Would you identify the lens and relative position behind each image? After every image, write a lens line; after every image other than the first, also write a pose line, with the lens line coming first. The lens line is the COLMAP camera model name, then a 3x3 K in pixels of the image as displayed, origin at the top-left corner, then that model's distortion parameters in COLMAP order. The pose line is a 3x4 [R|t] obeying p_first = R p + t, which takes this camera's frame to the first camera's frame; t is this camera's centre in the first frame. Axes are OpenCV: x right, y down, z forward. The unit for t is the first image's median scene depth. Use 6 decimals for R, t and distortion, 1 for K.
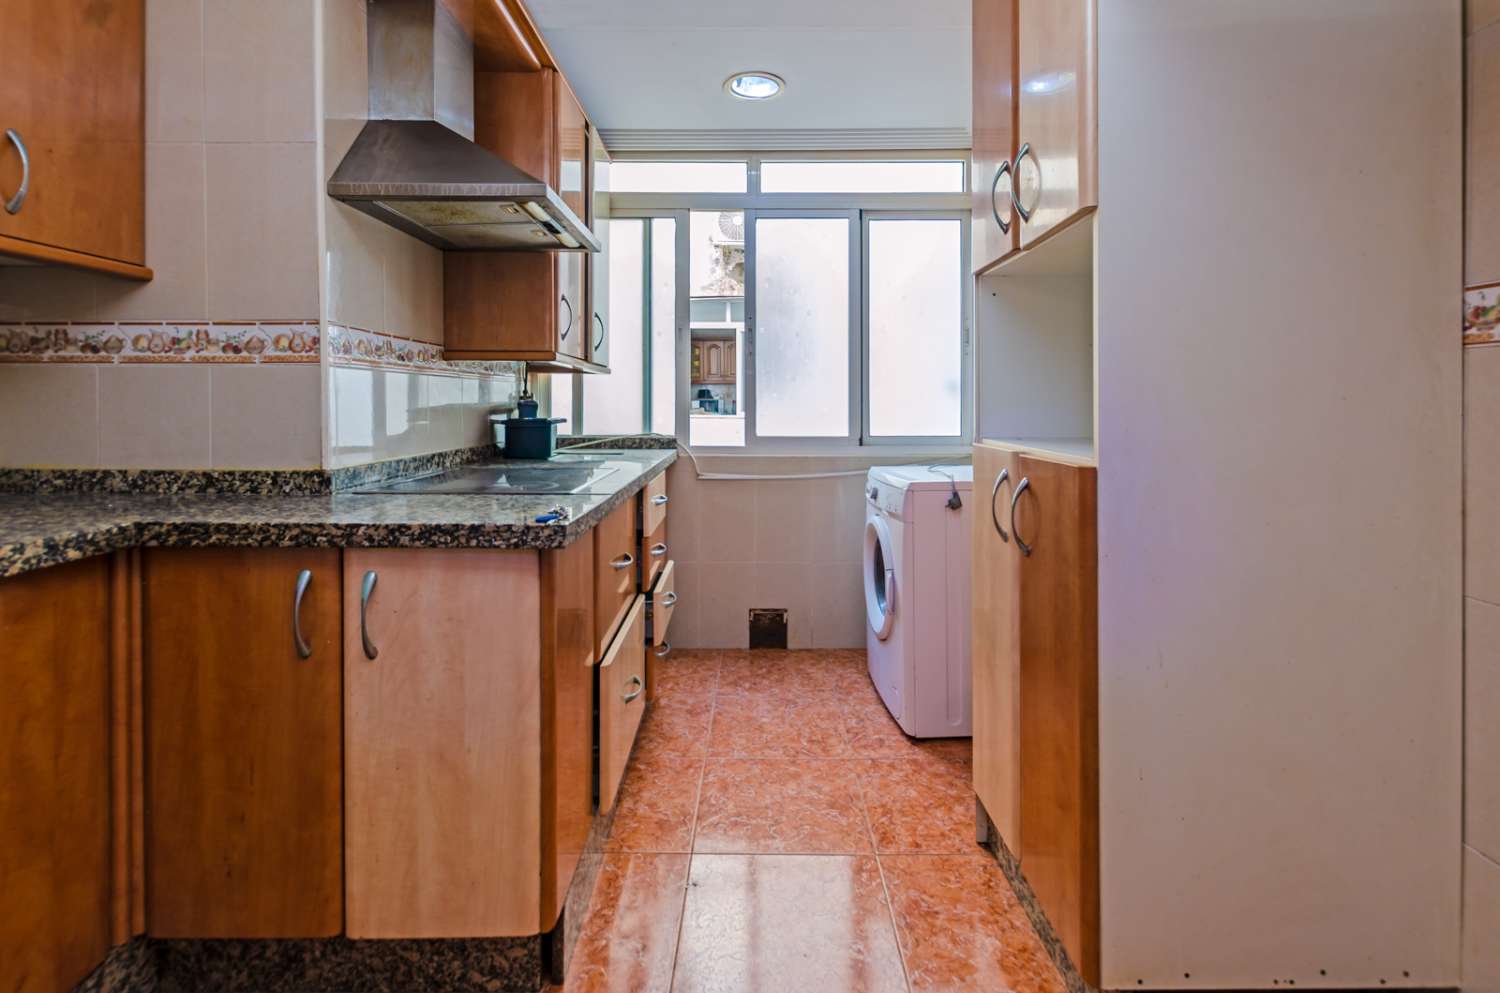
lens RADIAL K [[688.4, 0, 748.8], [0, 688.4, 386.2], [0, 0, 1]] dist [0.003010, -0.002249]
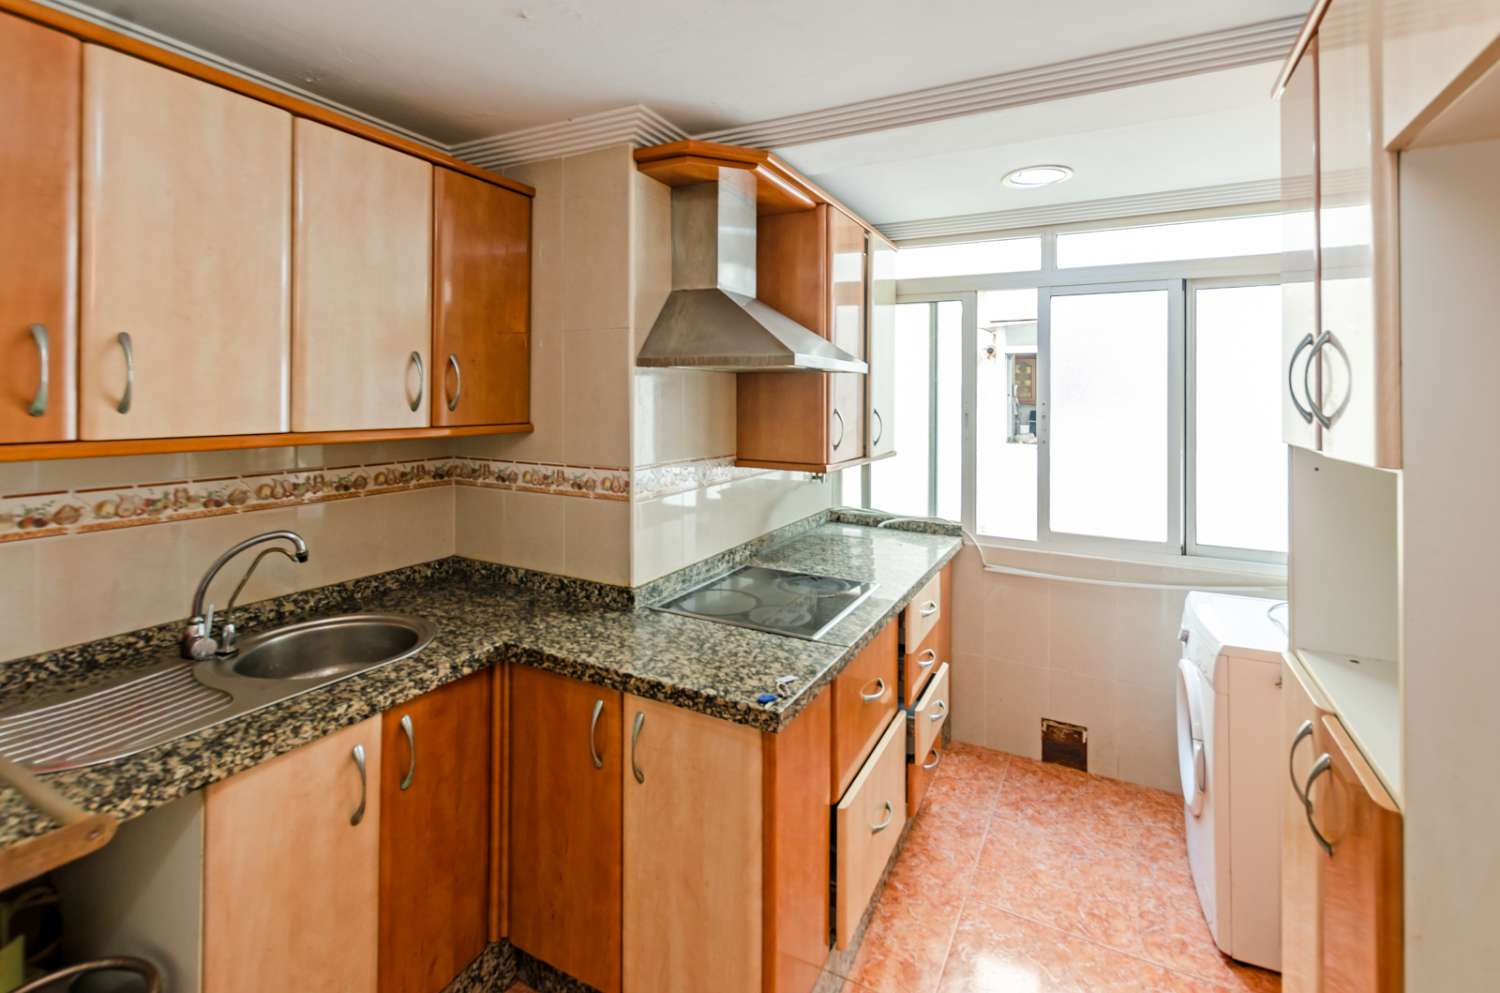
lens RADIAL K [[672.6, 0, 750.8], [0, 672.6, 378.9], [0, 0, 1]] dist [0.006947, -0.001194]
pose [[0.885420, -0.002350, -0.464785, 0.153153], [-0.002577, 0.999947, -0.009965, -0.249008], [0.464784, 0.010021, 0.885367, 0.001967]]
